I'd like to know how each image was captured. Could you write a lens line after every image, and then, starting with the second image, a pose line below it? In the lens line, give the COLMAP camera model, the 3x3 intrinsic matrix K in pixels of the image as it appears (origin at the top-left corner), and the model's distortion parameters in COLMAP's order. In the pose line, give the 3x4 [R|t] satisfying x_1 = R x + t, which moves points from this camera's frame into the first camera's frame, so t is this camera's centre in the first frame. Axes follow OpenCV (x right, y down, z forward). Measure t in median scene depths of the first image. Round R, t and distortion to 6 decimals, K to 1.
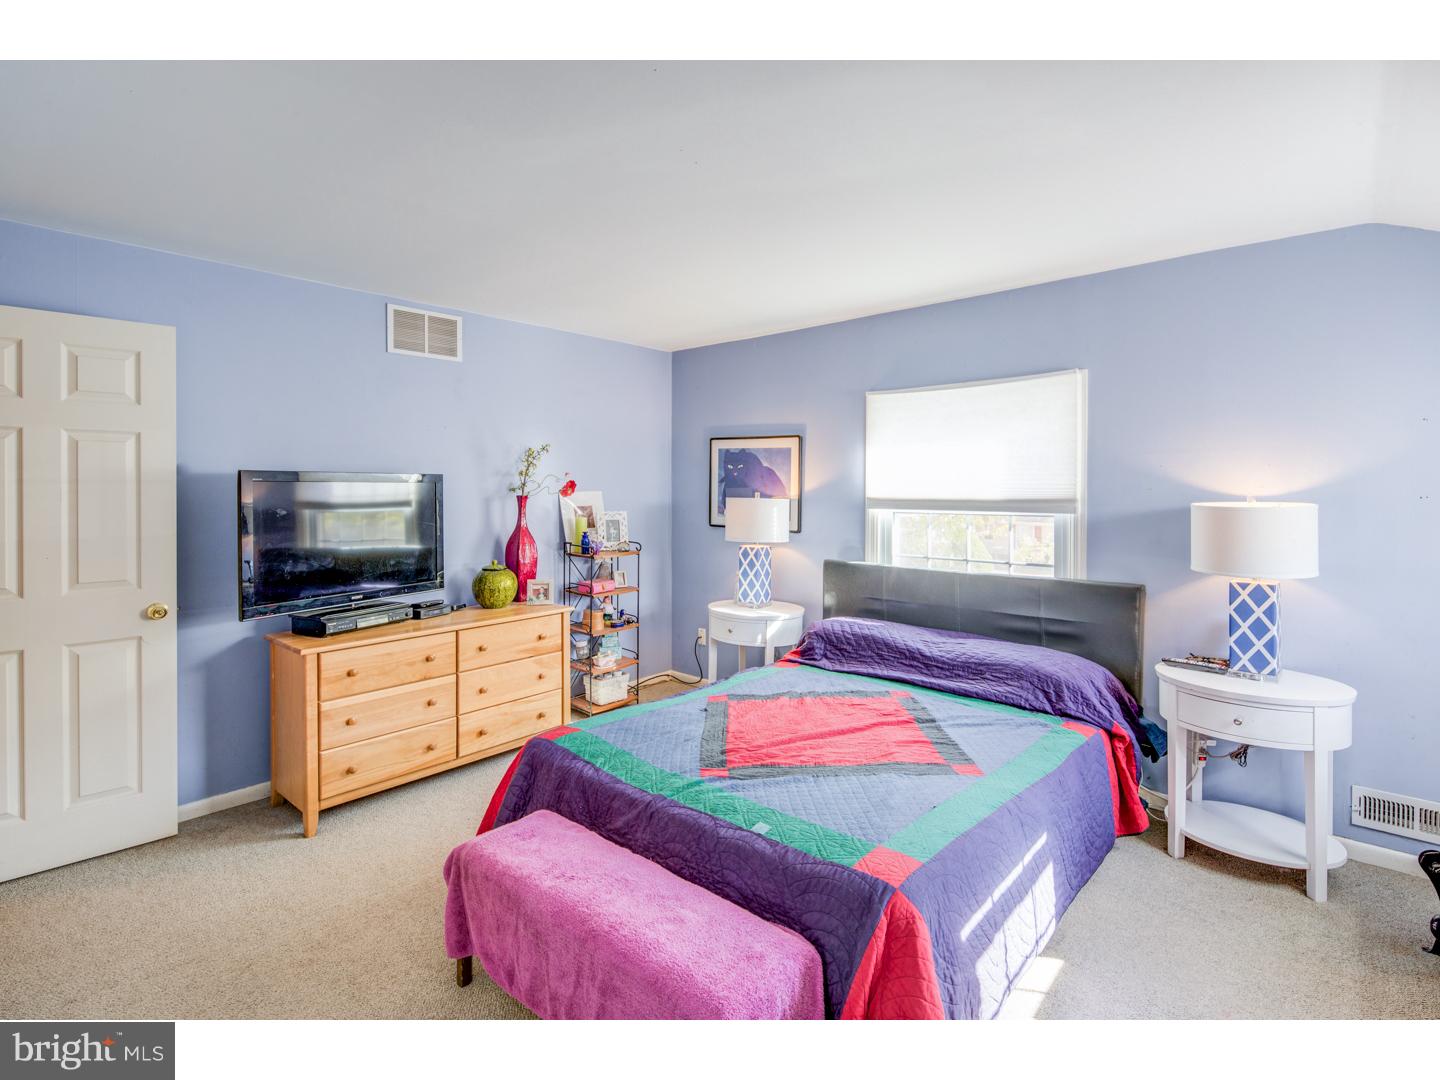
lens RADIAL K [[698.9, 0, 724.1], [0, 698.9, 484.1], [0, 0, 1]] dist [0.002835, 0.000525]
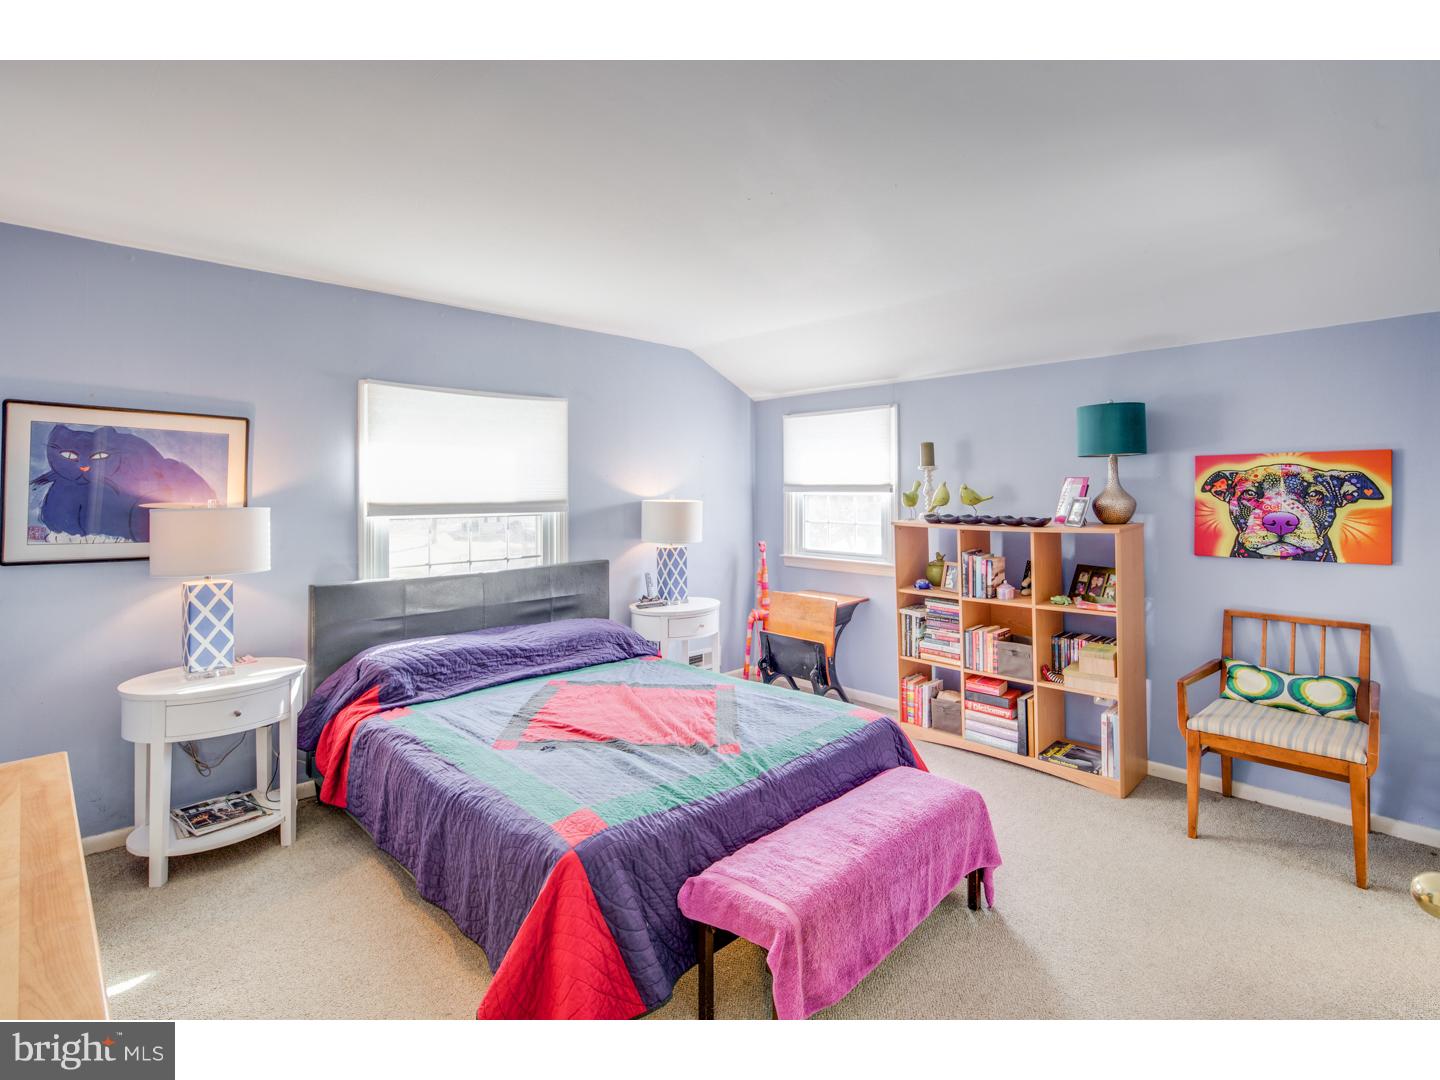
lens RADIAL K [[698.9, 0, 720.6], [0, 698.9, 485.7], [0, 0, 1]] dist [0.002835, 0.000525]
pose [[0.072343, 0.006019, 0.997362, -0.693186], [-0.004774, 0.999972, -0.005689, 0.000173], [-0.997368, -0.004349, 0.072370, 0.574781]]
